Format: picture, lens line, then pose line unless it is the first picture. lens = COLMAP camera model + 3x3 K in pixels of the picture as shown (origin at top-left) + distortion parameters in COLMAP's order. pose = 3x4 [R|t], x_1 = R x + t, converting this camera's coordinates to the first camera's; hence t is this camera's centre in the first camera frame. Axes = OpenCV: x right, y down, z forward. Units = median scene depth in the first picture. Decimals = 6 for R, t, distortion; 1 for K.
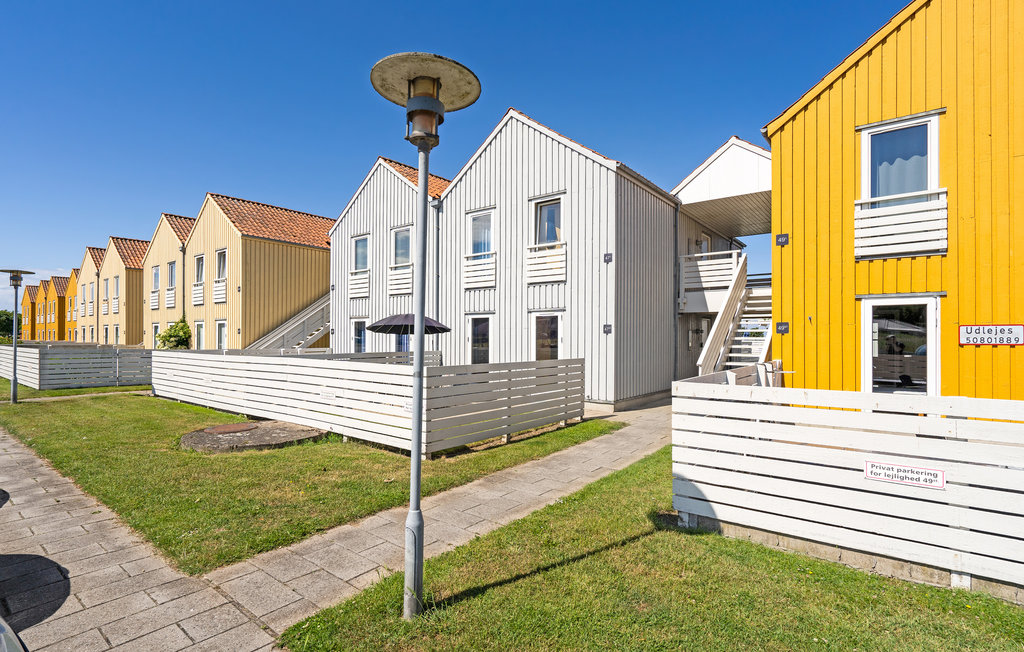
lens RADIAL K [[481.6, 0, 500.1], [0, 481.6, 335.5], [0, 0, 1]] dist [0.002515, 0.000374]
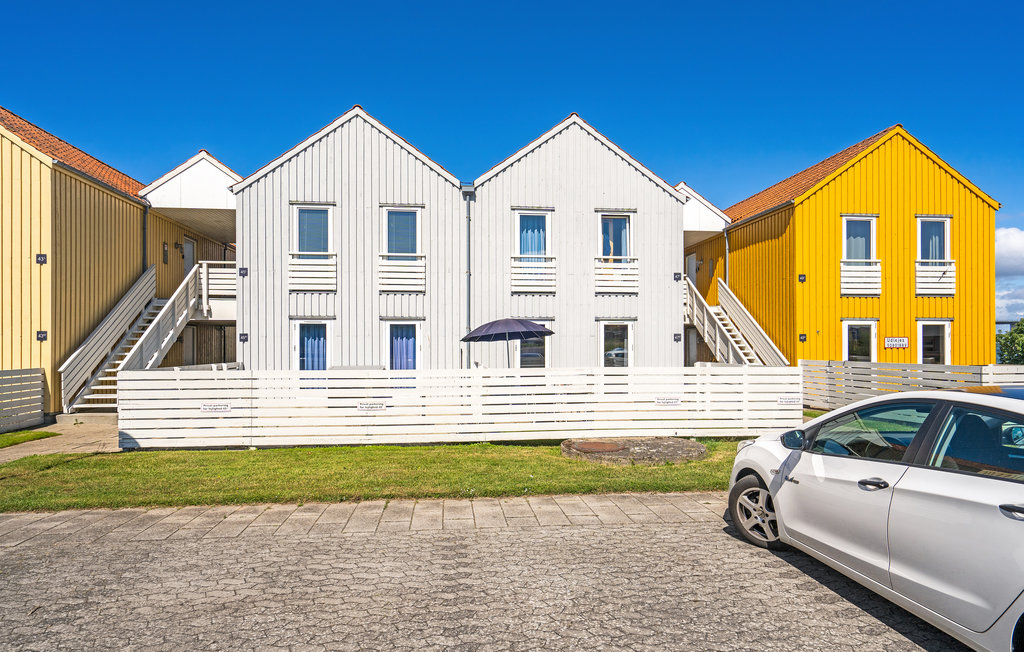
lens RADIAL K [[387.4, 0, 510.5], [0, 387.4, 344.9], [0, 0, 1]] dist [0.007802, 0.000055]
pose [[0.741008, -0.004950, 0.671478, -0.644633], [0.001005, 0.999980, 0.006263, -0.001665], [-0.671496, -0.003966, 0.740998, 0.521830]]
